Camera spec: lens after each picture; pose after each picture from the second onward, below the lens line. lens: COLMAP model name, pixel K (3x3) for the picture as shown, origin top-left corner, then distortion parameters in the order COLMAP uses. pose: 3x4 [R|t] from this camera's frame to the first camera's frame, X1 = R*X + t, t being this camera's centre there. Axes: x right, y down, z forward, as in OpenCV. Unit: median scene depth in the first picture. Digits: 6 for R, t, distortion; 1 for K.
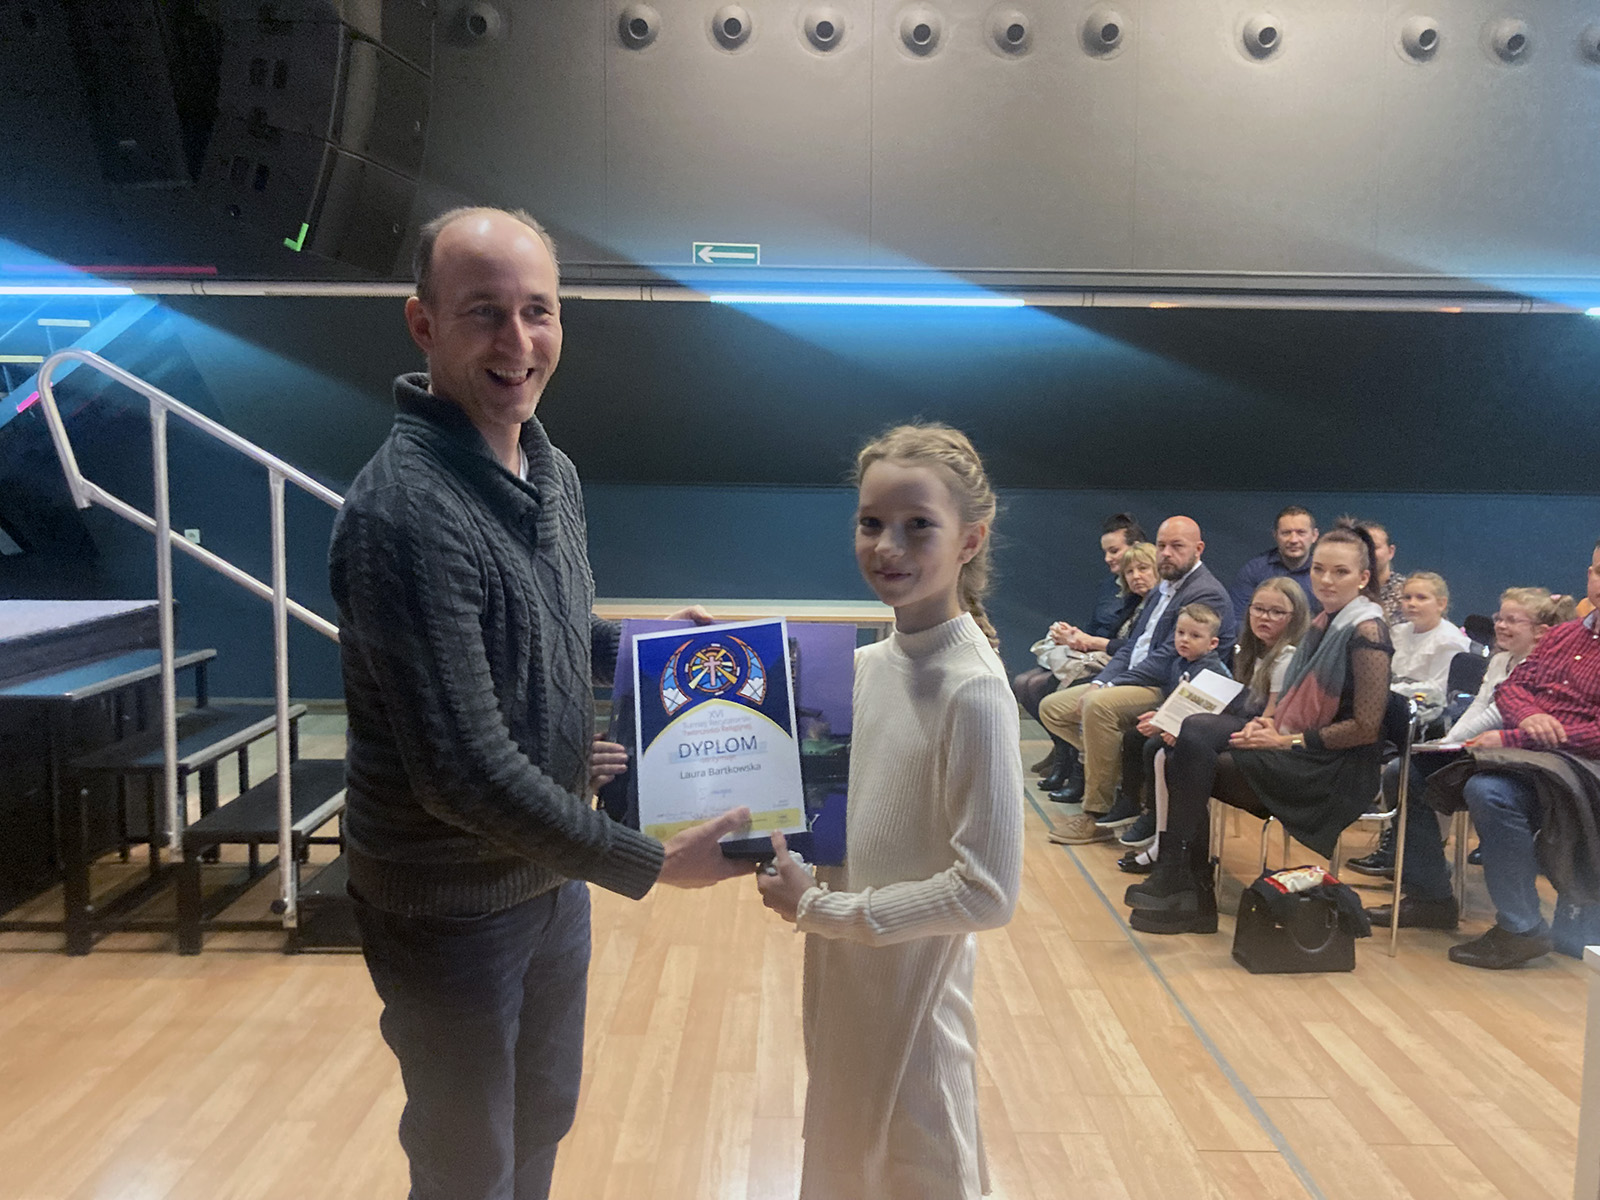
lens RADIAL K [[1291.1, 0, 796.6], [0, 1291.1, 596.5], [0, 0, 1]] dist [0.005099, 0.004277]
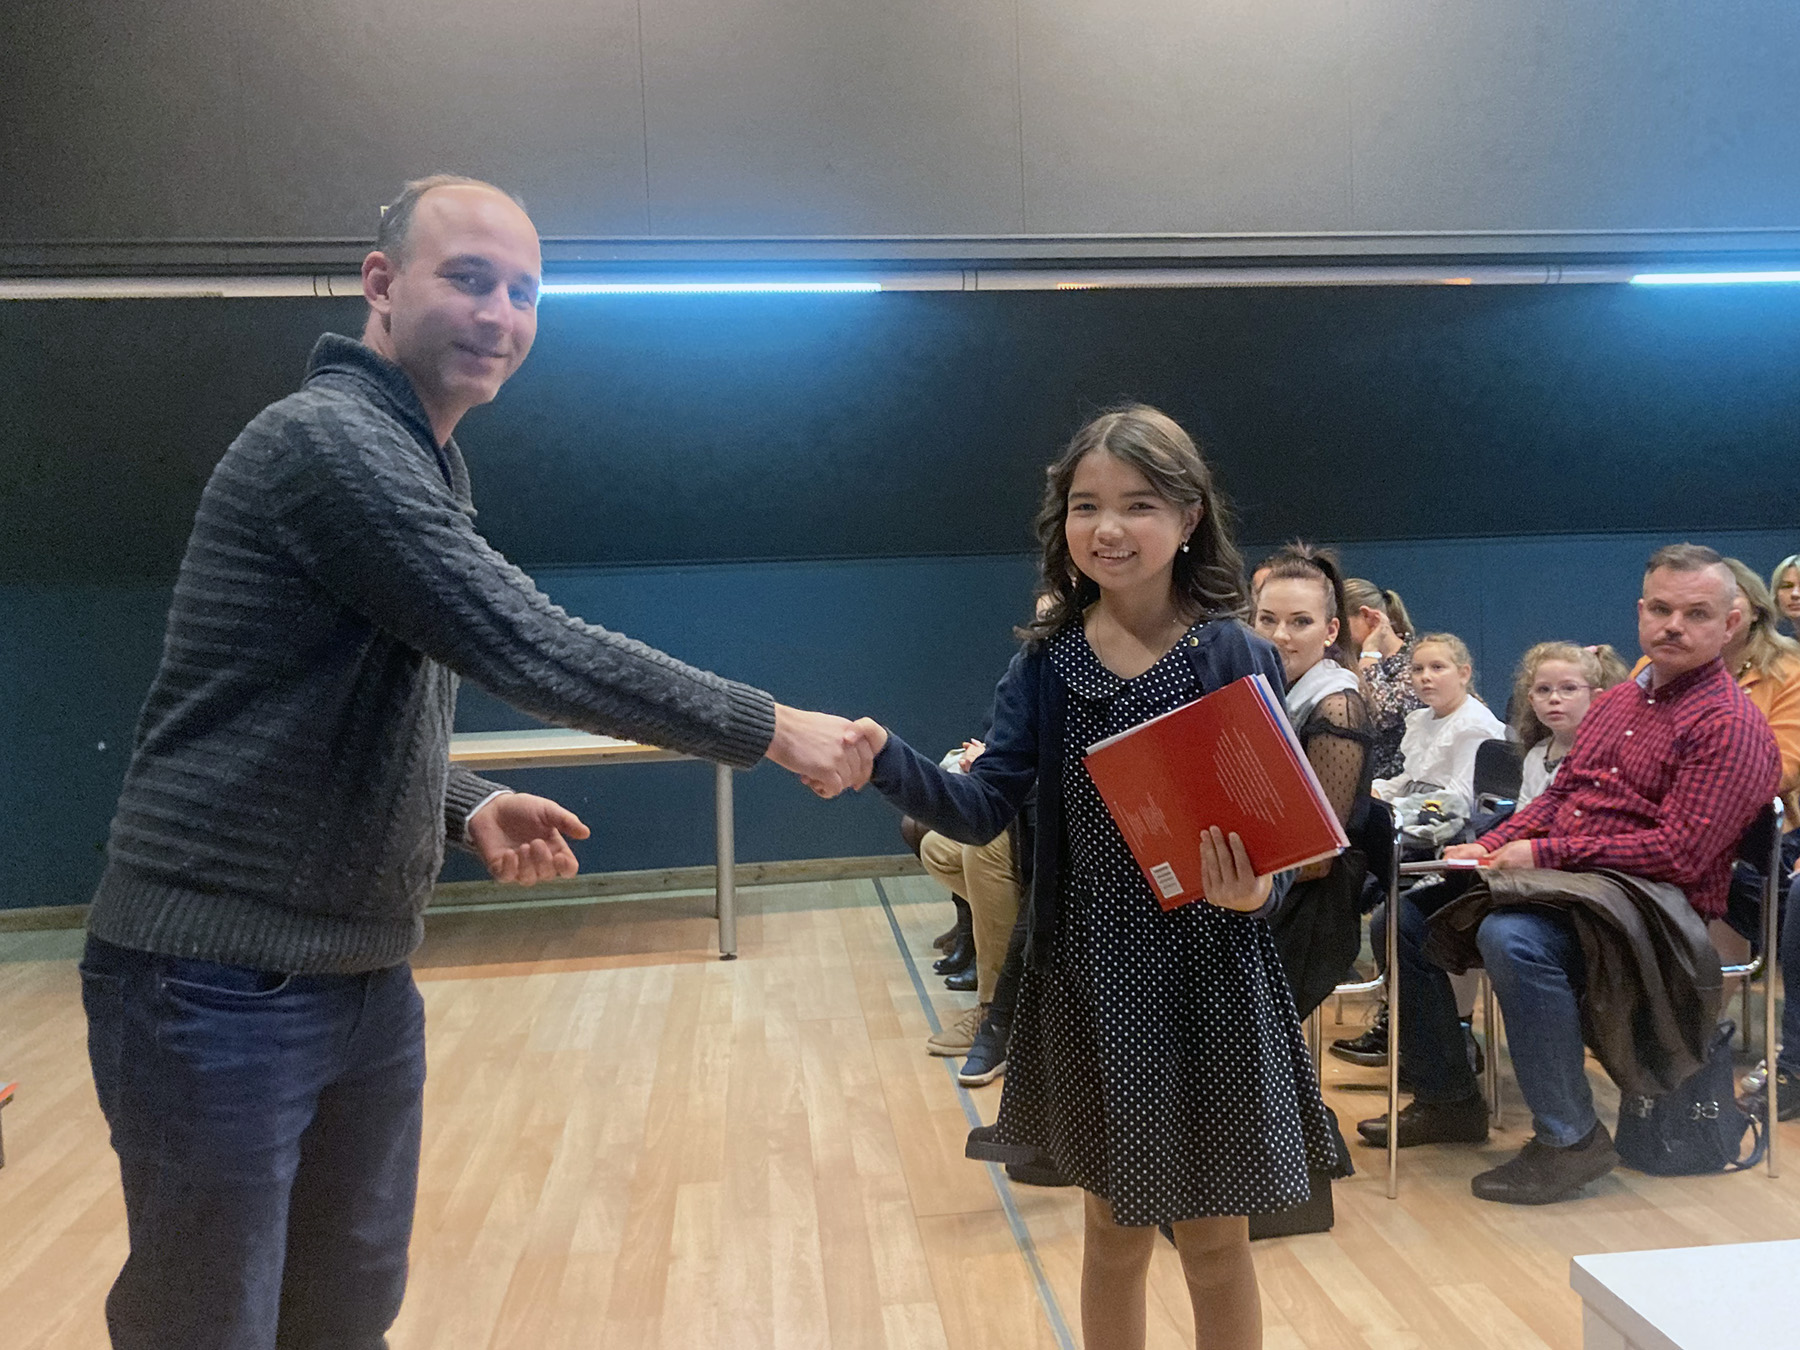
lens RADIAL K [[1484.6, 0, 1084.8], [0, 1484.6, 679.5], [0, 0, 1]] dist [-0.110909, 0.267128]
pose [[0.987775, -0.039811, 0.150716, 0.202435], [0.046224, 0.998158, -0.039289, 0.036909], [-0.148875, 0.045775, 0.987796, 0.270670]]
